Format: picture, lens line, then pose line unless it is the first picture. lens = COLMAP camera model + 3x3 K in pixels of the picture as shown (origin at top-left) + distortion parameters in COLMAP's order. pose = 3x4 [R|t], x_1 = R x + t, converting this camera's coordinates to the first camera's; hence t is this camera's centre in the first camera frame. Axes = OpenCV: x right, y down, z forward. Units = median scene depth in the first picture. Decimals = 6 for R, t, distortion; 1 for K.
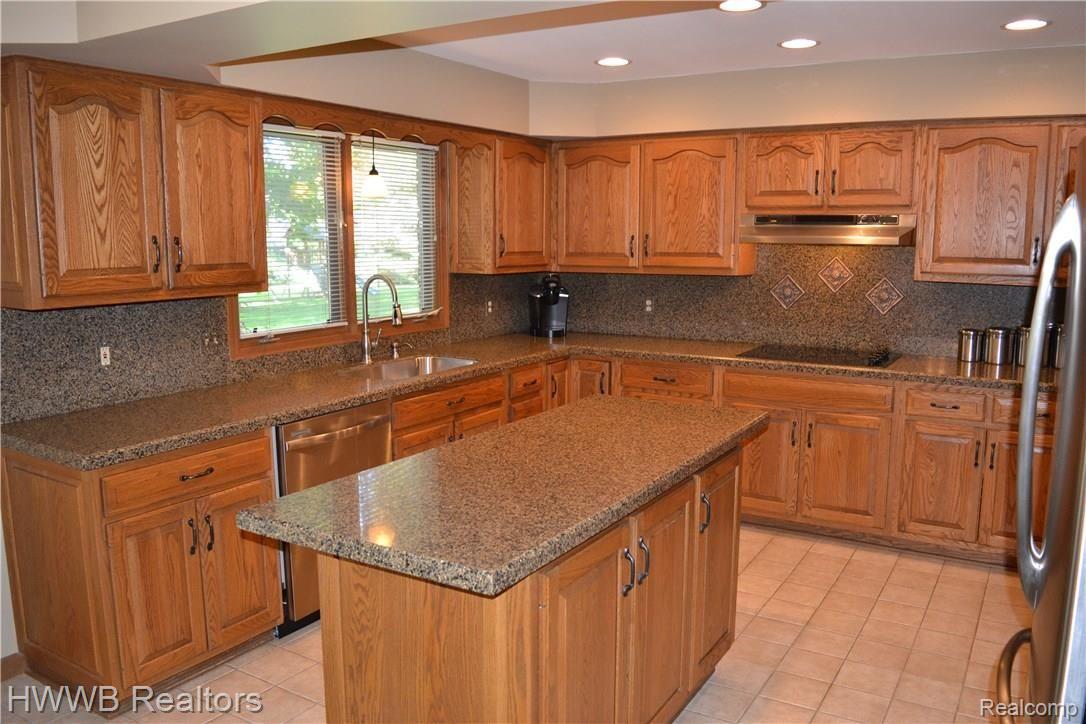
lens RADIAL K [[865.1, 0, 541.9], [0, 865.1, 361.2], [0, 0, 1]] dist [-0.091926, 0.001428]
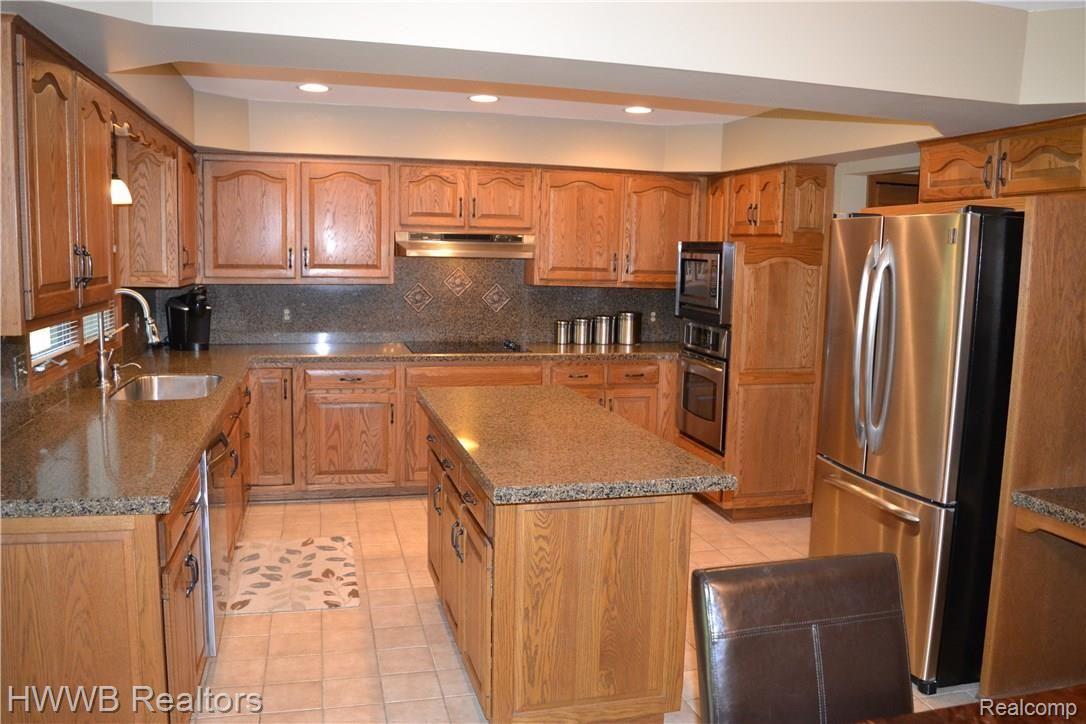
lens RADIAL K [[865.1, 0, 543.6], [0, 865.1, 362.5], [0, 0, 1]] dist [-0.091926, 0.001428]
pose [[0.693235, -0.076342, 0.716657, -0.497517], [0.082205, 0.996260, 0.026609, -0.009356], [-0.716008, 0.040466, 0.696918, 0.055815]]
